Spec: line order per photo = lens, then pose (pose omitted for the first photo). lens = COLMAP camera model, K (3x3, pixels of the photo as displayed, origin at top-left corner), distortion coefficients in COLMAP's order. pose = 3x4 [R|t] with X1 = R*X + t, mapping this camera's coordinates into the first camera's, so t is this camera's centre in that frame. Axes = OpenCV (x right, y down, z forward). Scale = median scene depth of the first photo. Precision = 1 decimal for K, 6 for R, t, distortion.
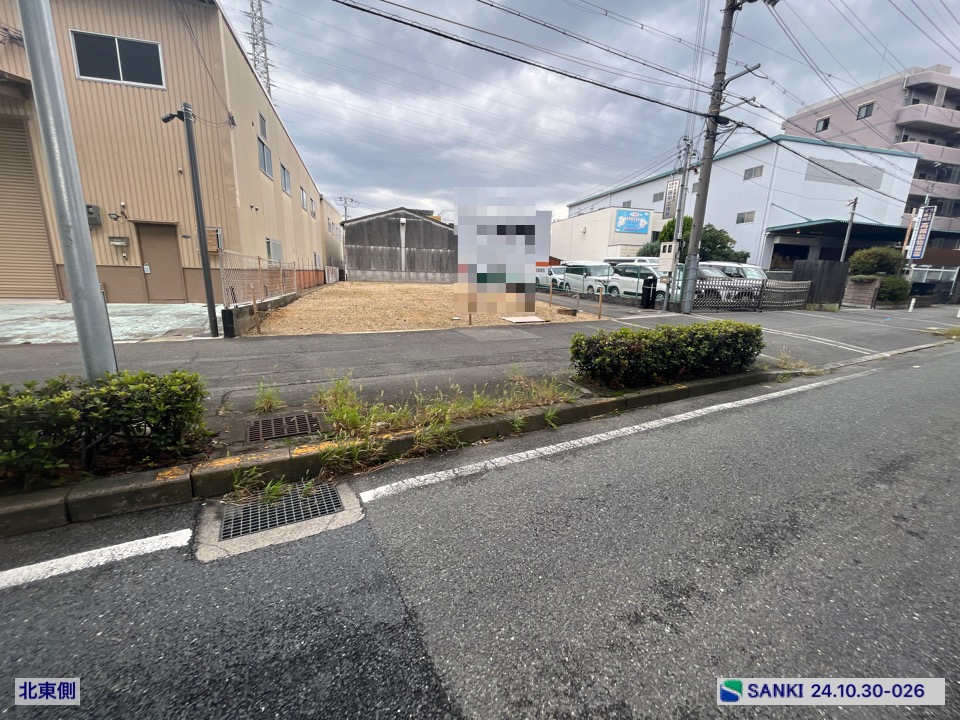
lens RADIAL K [[385.3, 0, 474.5], [0, 385.3, 361.7], [0, 0, 1]] dist [-0.004029, 0.000076]
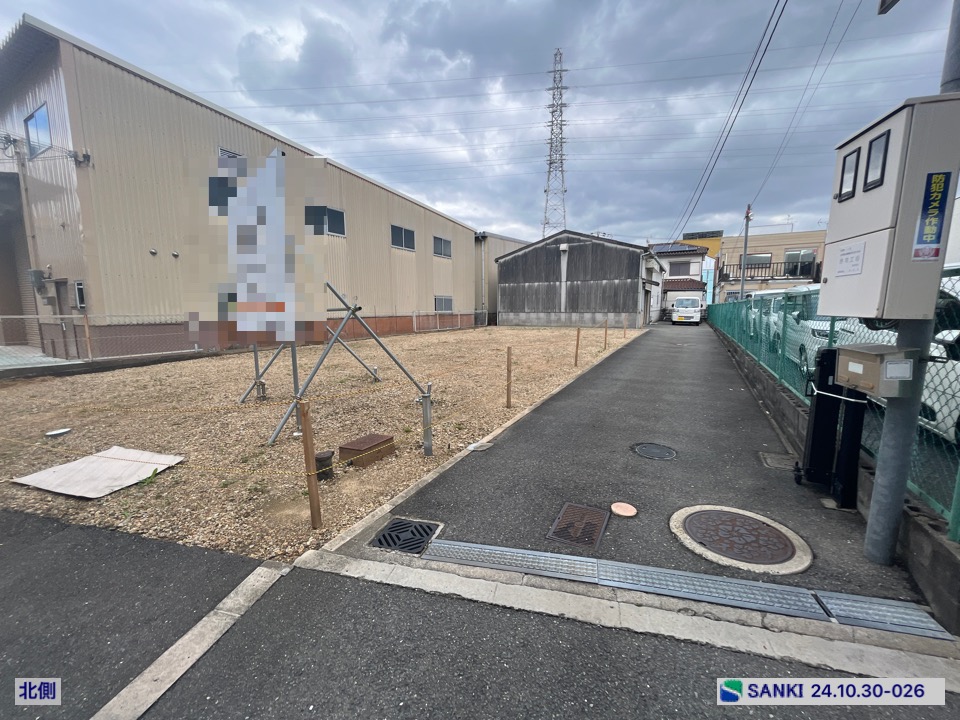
lens RADIAL K [[385.3, 0, 476.4], [0, 385.3, 357.7], [0, 0, 1]] dist [-0.004029, 0.000076]
pose [[0.725384, 0.055890, -0.686071, 0.231095], [-0.127327, 0.990393, -0.053942, -0.088971], [0.676465, 0.126484, 0.725532, 0.367791]]
